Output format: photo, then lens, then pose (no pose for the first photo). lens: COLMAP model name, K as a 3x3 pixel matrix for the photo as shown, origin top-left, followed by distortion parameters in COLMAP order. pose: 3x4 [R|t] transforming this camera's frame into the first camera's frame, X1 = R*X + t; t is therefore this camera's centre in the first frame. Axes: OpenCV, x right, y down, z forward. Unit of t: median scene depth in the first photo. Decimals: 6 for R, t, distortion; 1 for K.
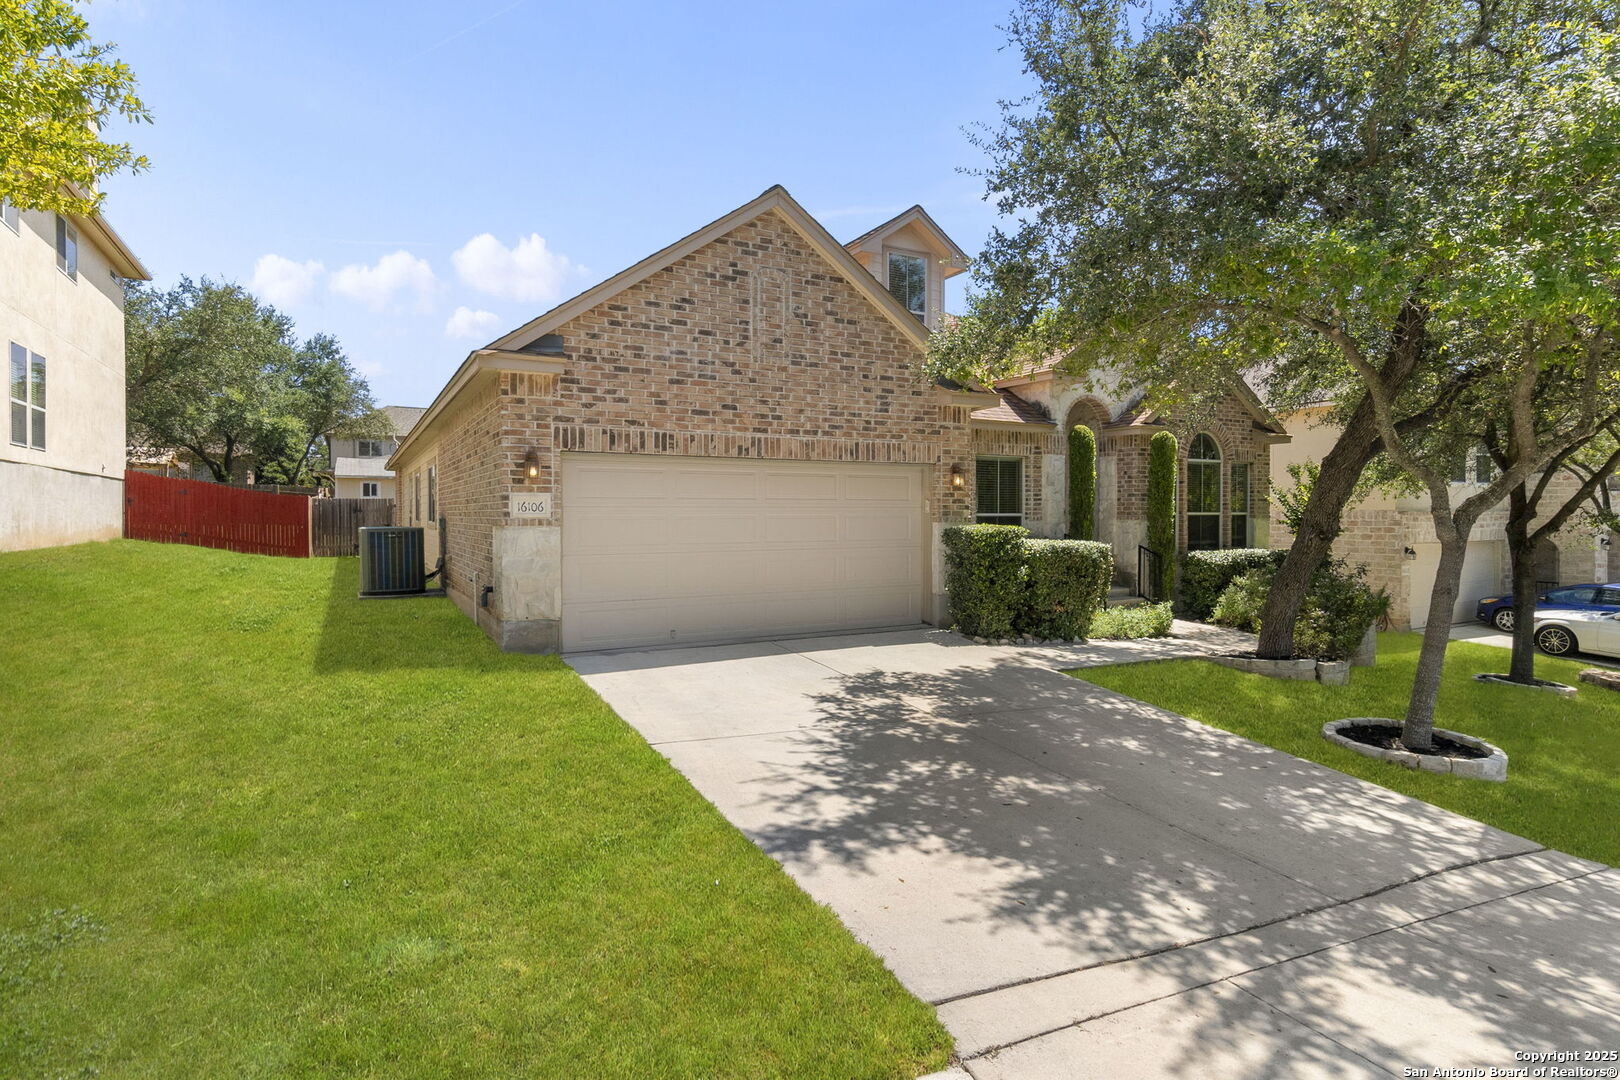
lens RADIAL K [[718.1, 0, 806.9], [0, 718.1, 521.7], [0, 0, 1]] dist [0.000850, 0.000180]
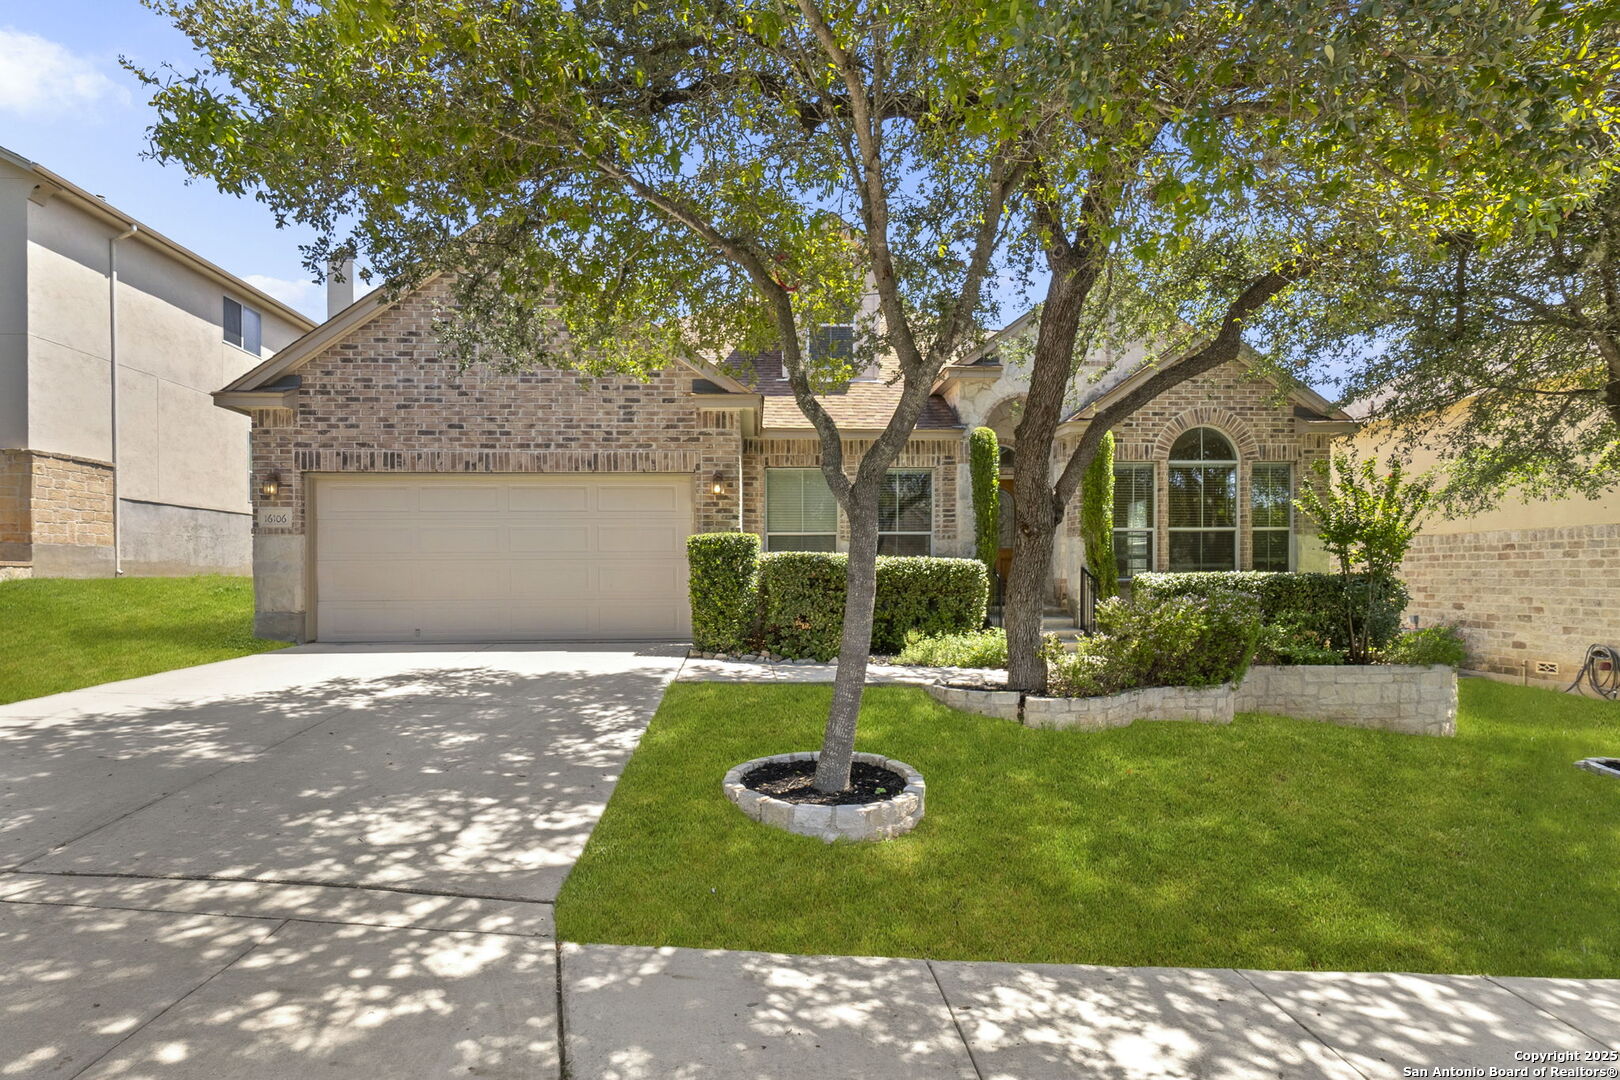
lens RADIAL K [[695.4, 0, 840.8], [0, 695.4, 576.4], [0, 0, 1]] dist [-0.001807, -0.000609]
pose [[0.922609, -0.000598, -0.385736, 0.849613], [0.001352, 0.999998, 0.001686, 0.068494], [0.385734, -0.002077, 0.922608, 0.253053]]
